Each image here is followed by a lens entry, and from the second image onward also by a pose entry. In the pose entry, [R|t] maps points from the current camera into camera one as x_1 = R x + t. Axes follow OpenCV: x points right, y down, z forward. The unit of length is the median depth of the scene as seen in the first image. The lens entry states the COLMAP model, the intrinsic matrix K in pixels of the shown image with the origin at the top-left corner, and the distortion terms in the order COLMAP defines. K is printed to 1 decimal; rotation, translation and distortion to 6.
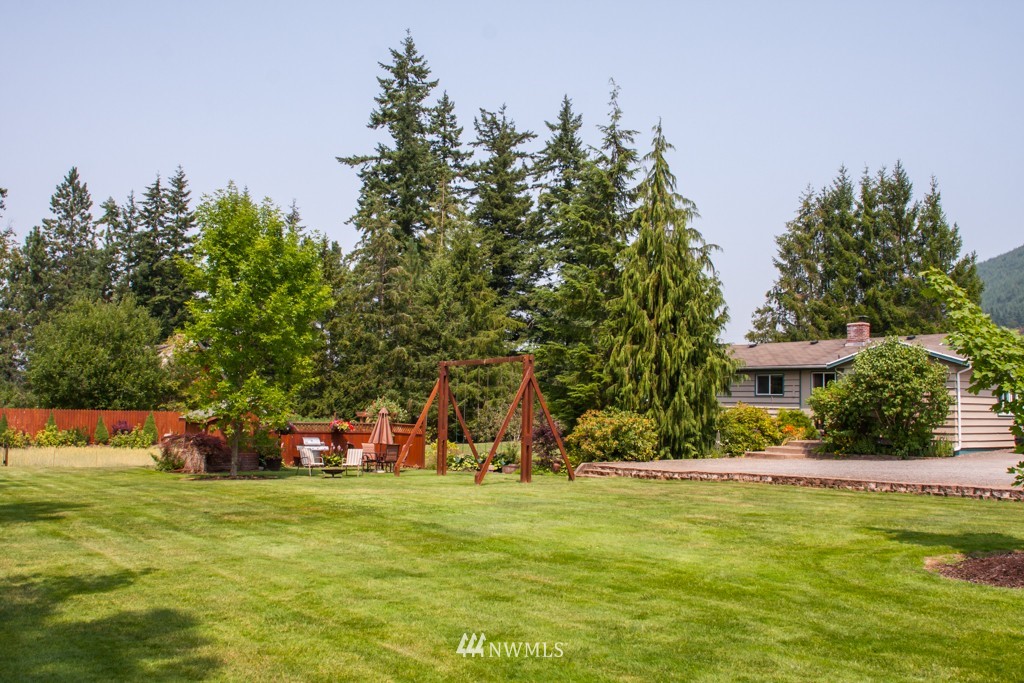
lens RADIAL K [[979.6, 0, 508.5], [0, 979.6, 337.6], [0, 0, 1]] dist [-0.102317, 0.000000]
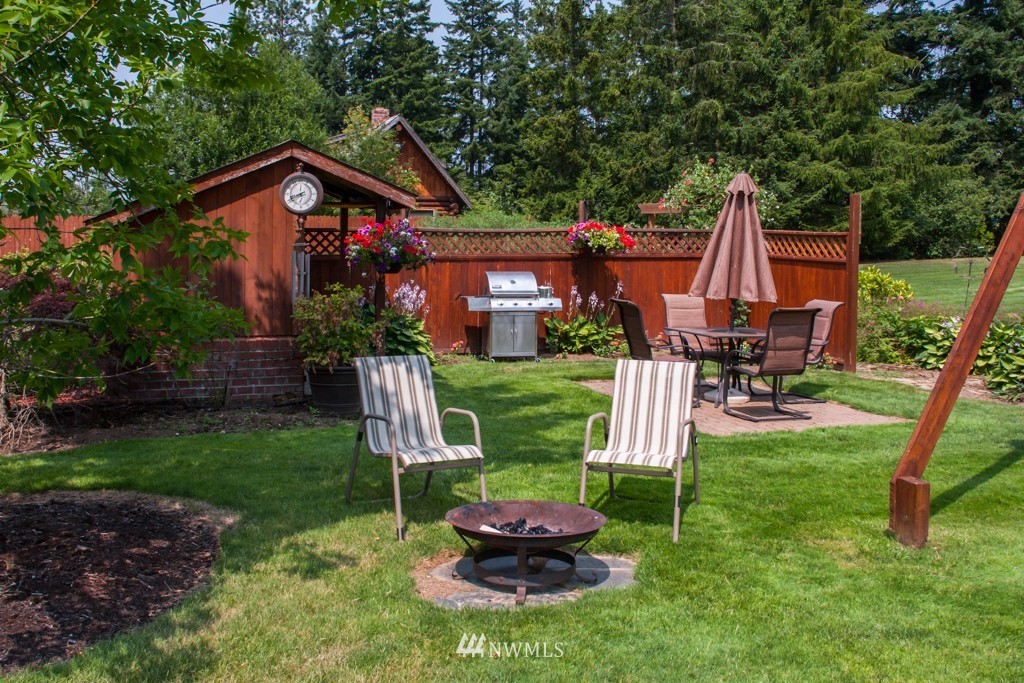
lens RADIAL K [[979.6, 0, 511.0], [0, 979.6, 339.3], [0, 0, 1]] dist [-0.102317, 0.000000]
pose [[0.962969, 0.020529, -0.268831, -0.064703], [0.032000, 0.981346, 0.189567, 0.035617], [0.267708, -0.191149, 0.944349, 0.395441]]
